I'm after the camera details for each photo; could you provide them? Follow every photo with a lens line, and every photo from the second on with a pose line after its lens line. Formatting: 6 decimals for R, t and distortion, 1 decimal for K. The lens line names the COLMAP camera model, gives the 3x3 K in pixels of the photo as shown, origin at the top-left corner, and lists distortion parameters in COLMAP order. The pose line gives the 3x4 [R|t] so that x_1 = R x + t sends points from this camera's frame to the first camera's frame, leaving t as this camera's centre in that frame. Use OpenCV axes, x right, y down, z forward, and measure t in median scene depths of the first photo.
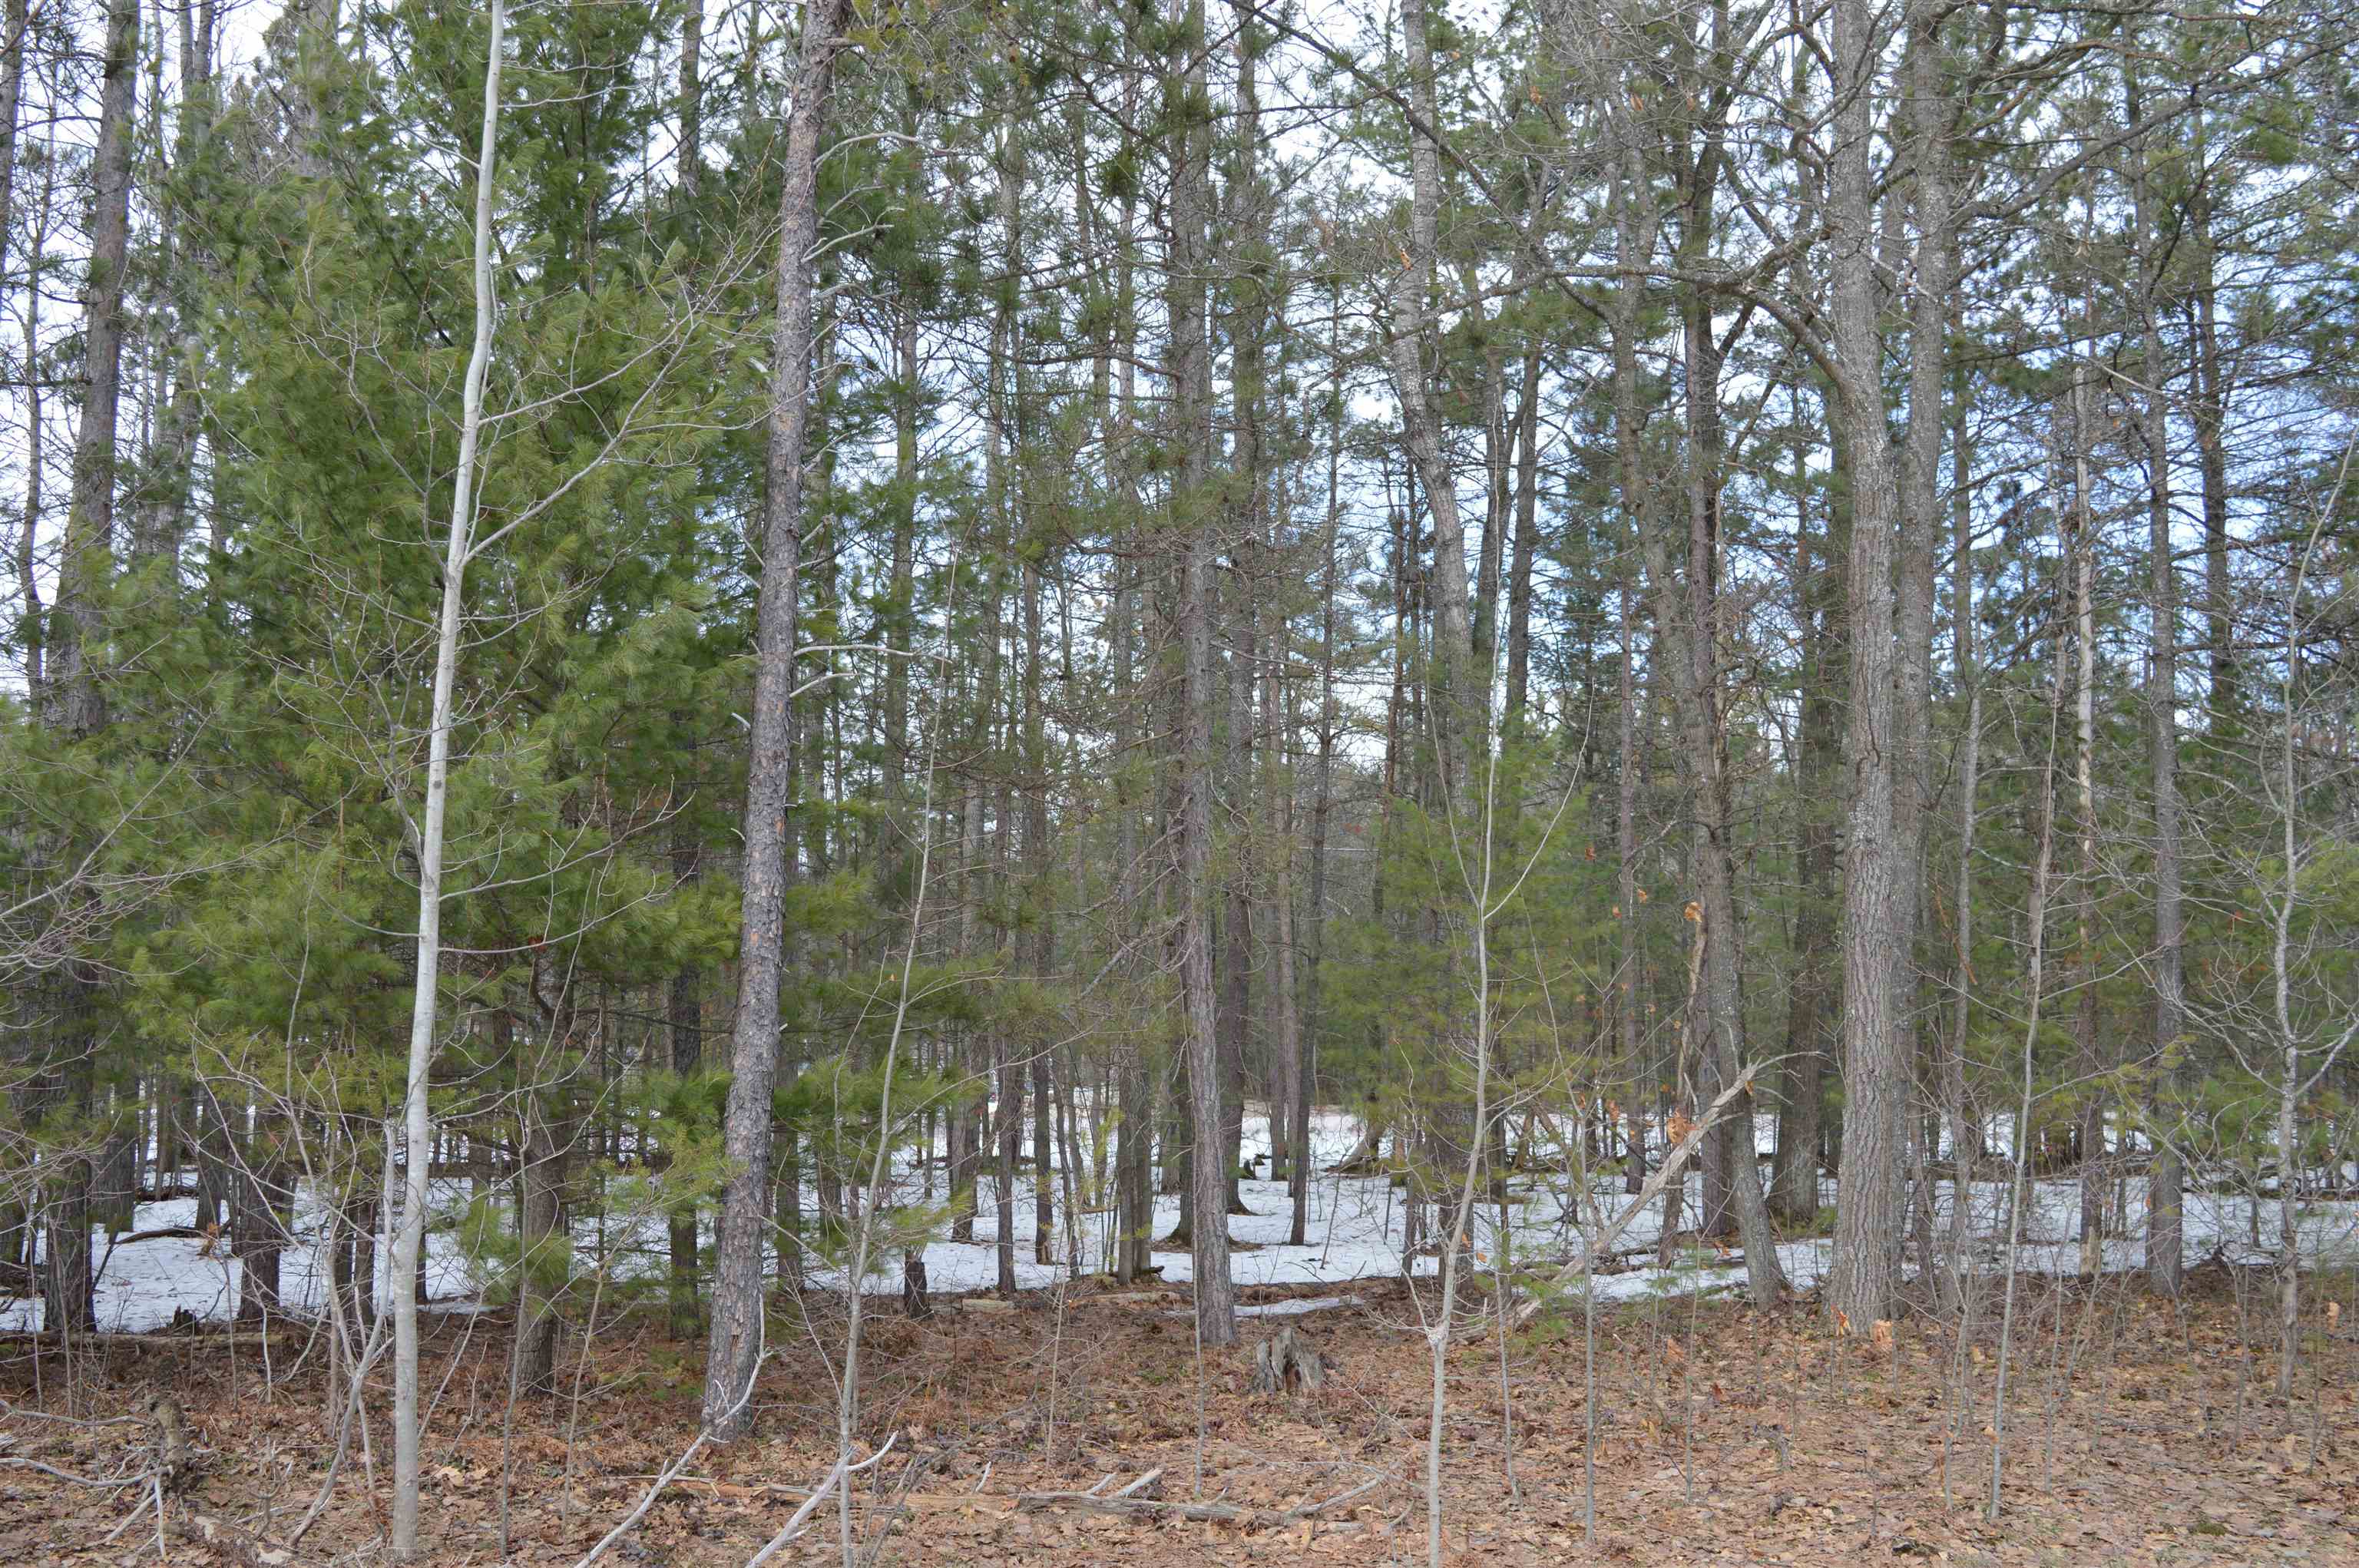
lens RADIAL K [[2282.7, 0, 1179.5], [0, 2282.7, 784.0], [0, 0, 1]] dist [-0.084411, 0.031514]
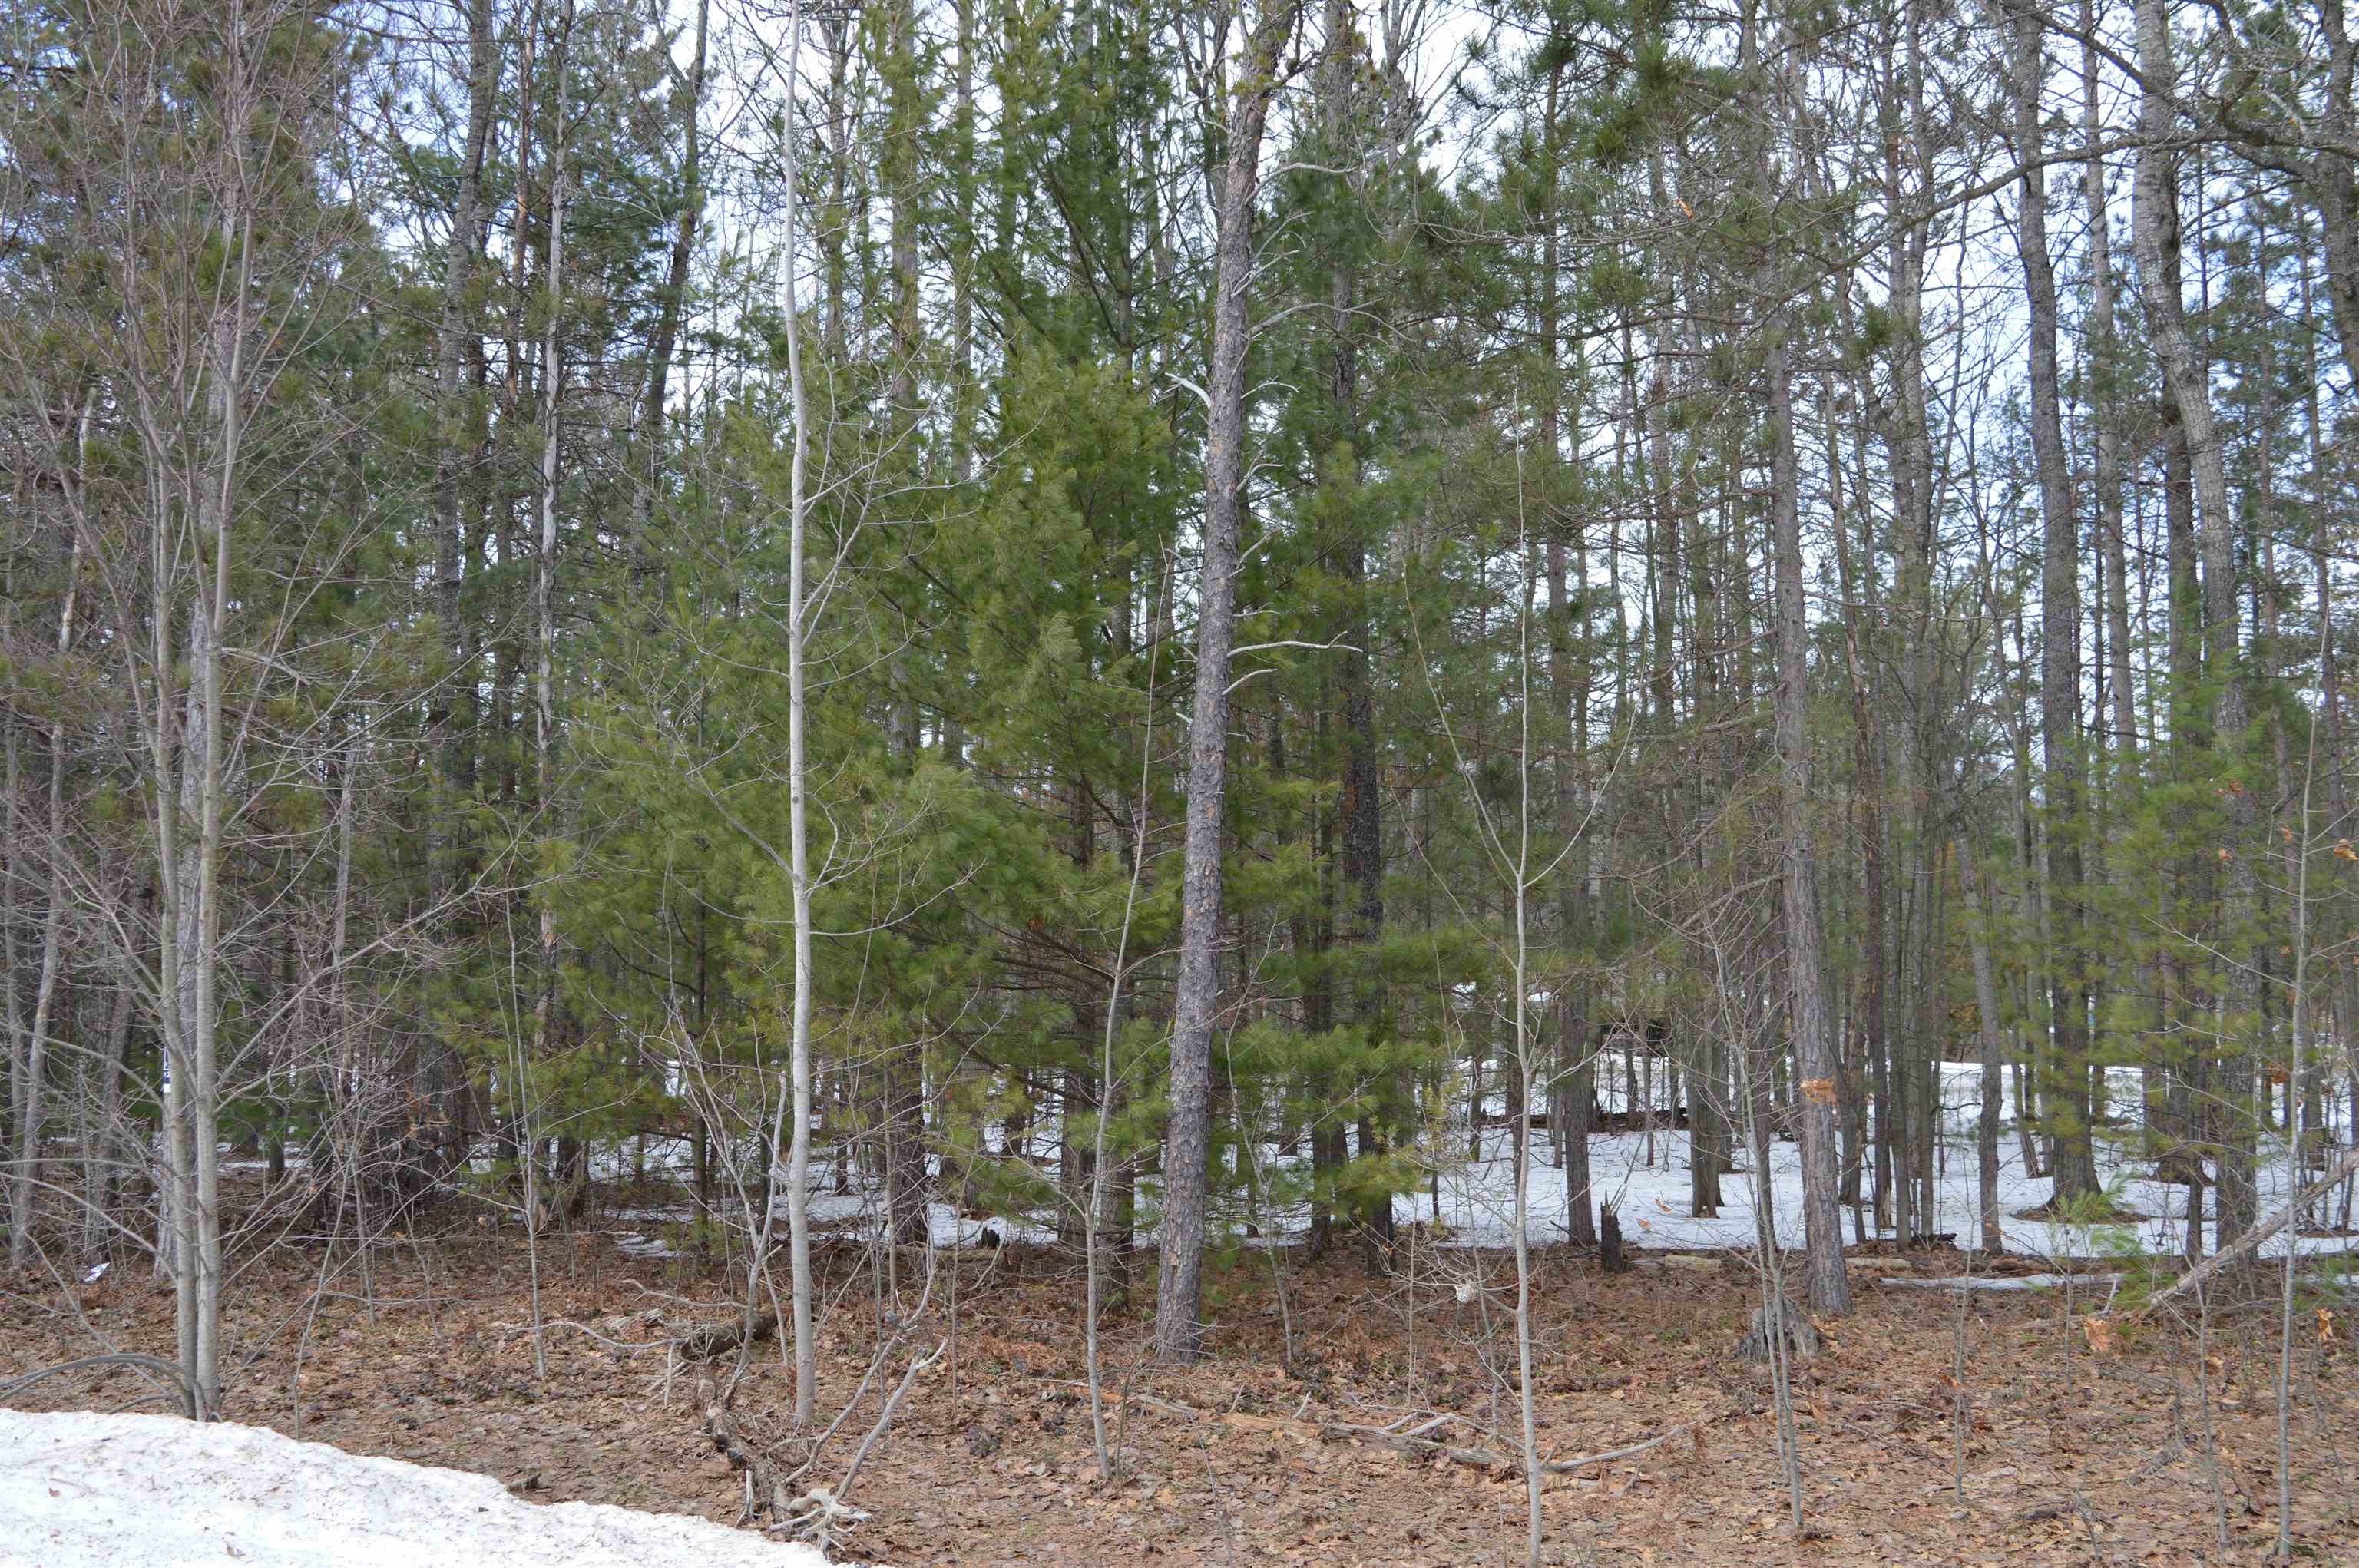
lens RADIAL K [[2282.7, 0, 1179.5], [0, 2282.7, 784.0], [0, 0, 1]] dist [-0.084411, 0.031514]
pose [[0.843730, -0.051007, -0.534339, 0.263271], [0.061584, 0.998100, 0.001967, 0.001019], [0.533223, -0.034566, 0.845268, 0.032301]]
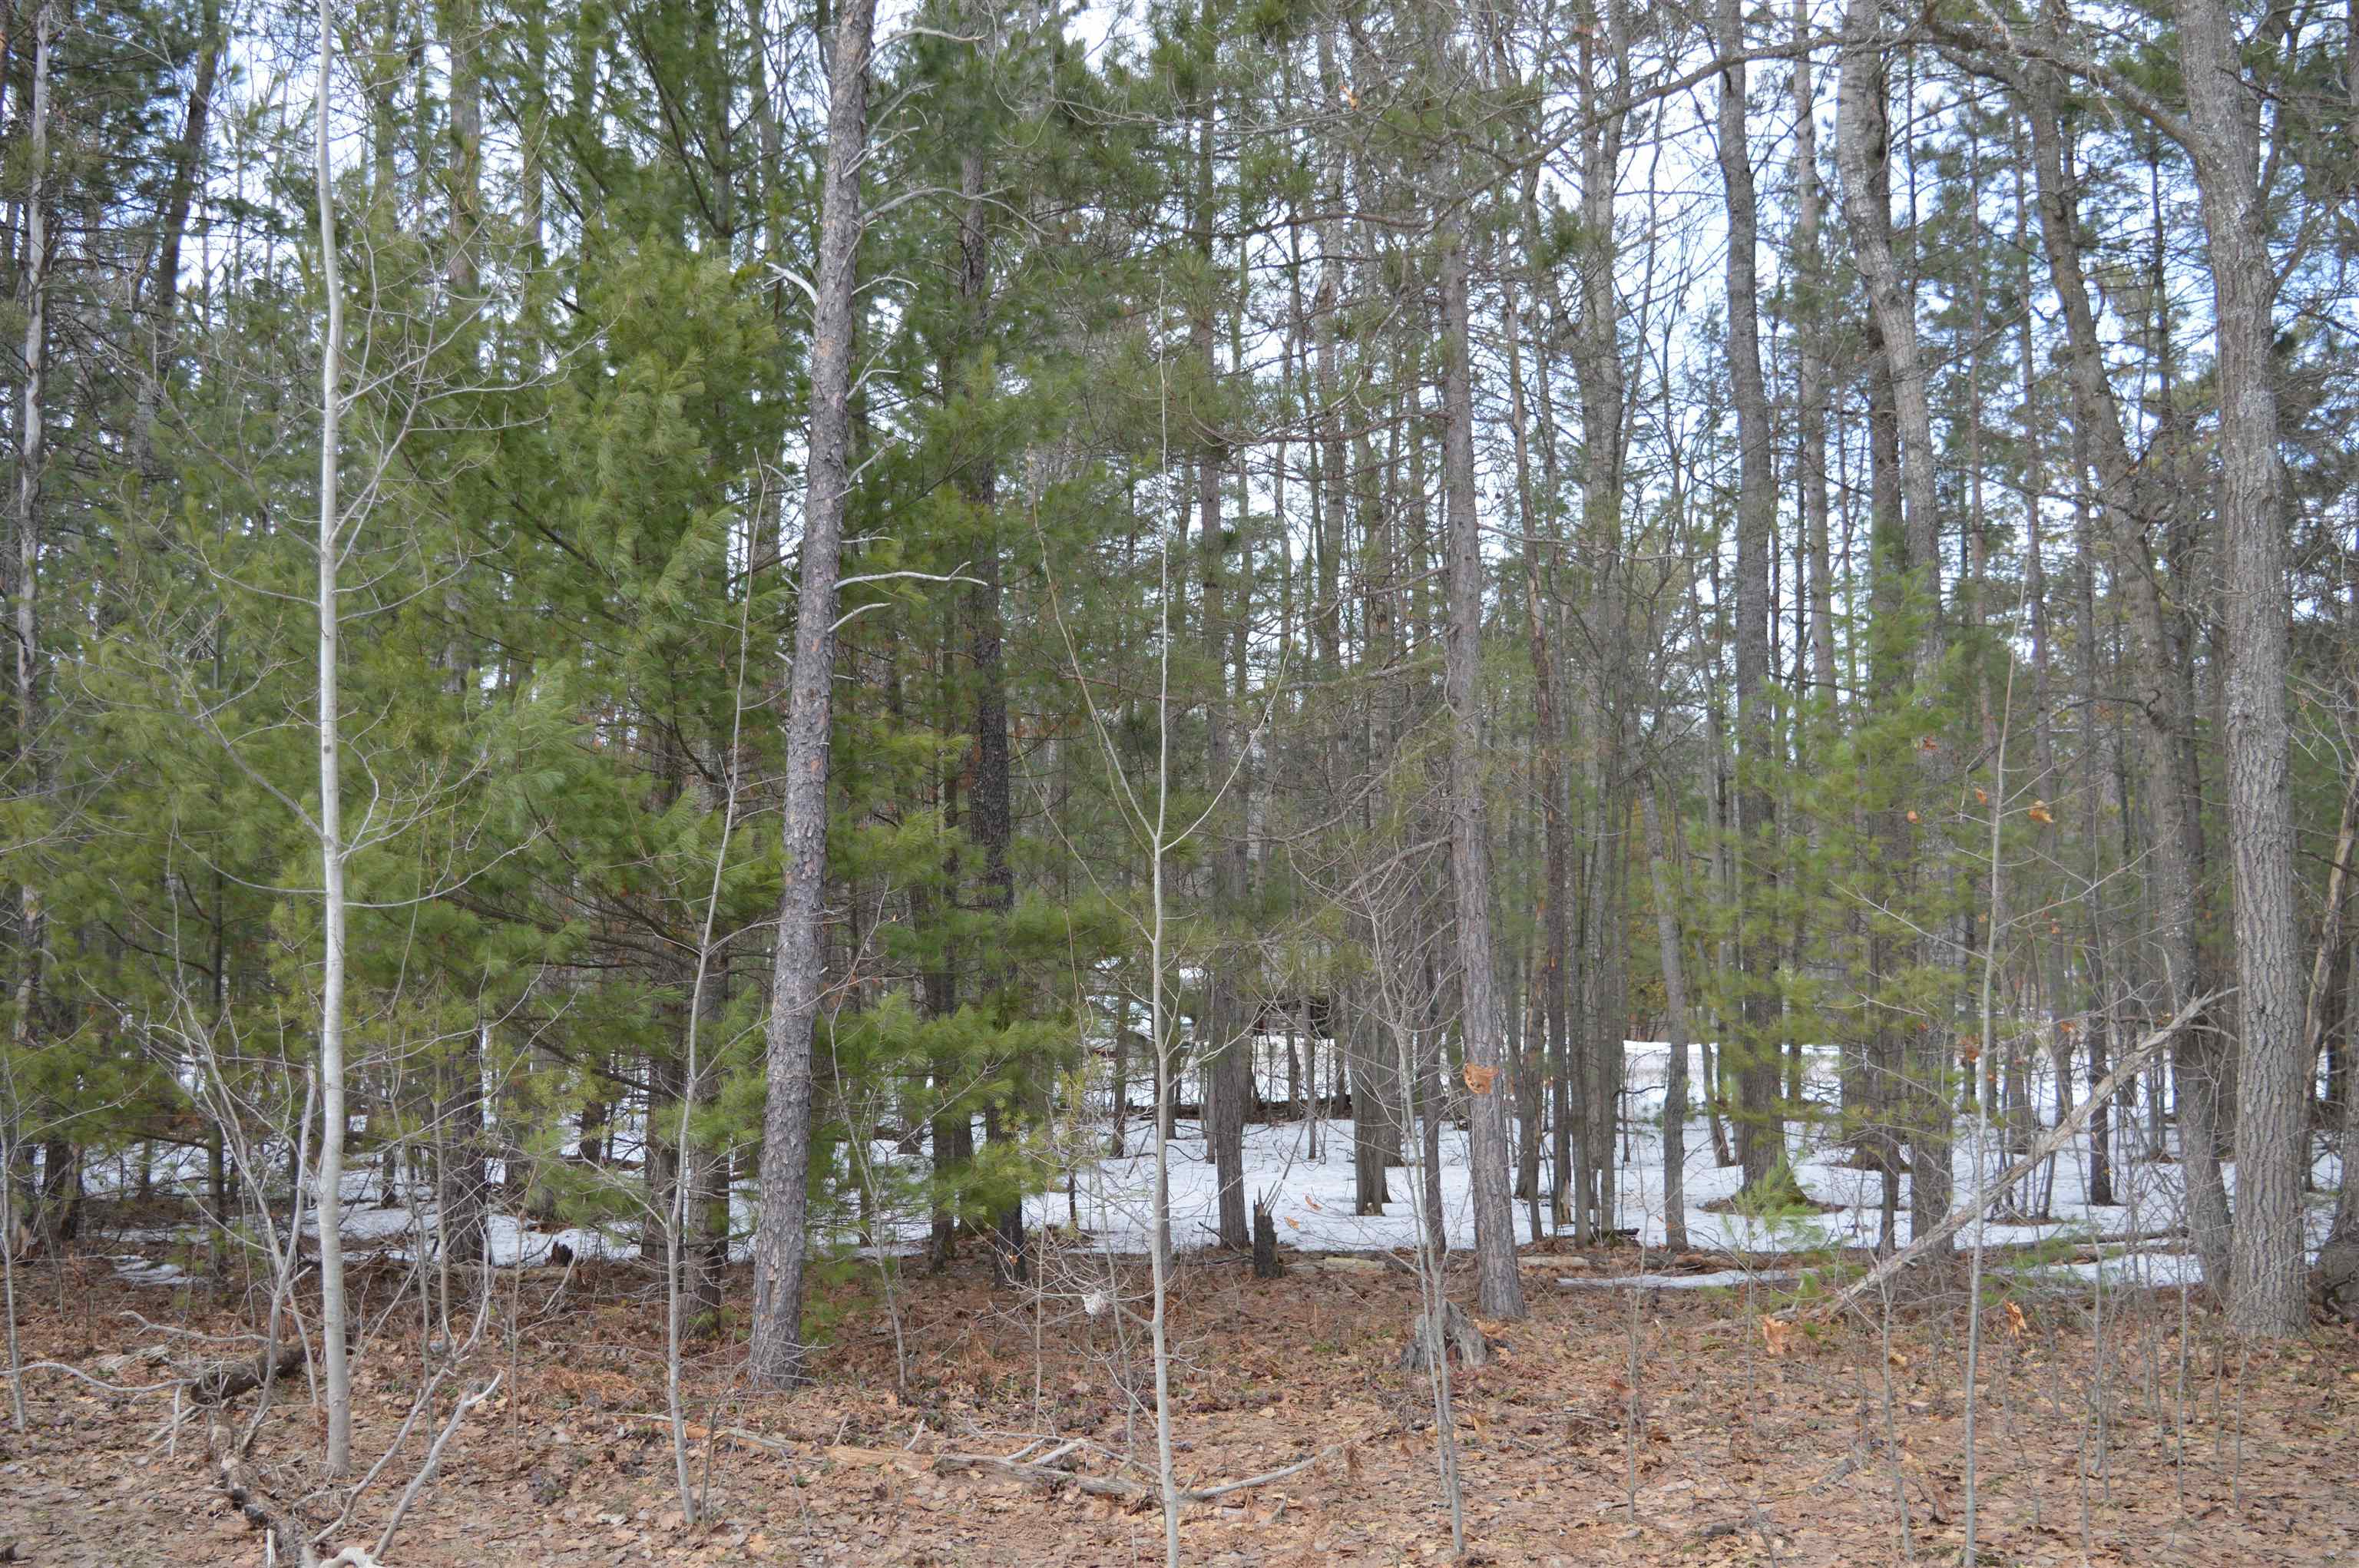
lens RADIAL K [[2581.3, 0, 1179.5], [0, 2581.3, 784.0], [0, 0, 1]] dist [-0.070131, 0.024605]
pose [[0.914477, -0.037929, -0.402855, 0.267005], [0.054717, 0.998044, 0.030239, 0.001035], [0.400920, -0.049696, 0.914764, 0.032248]]
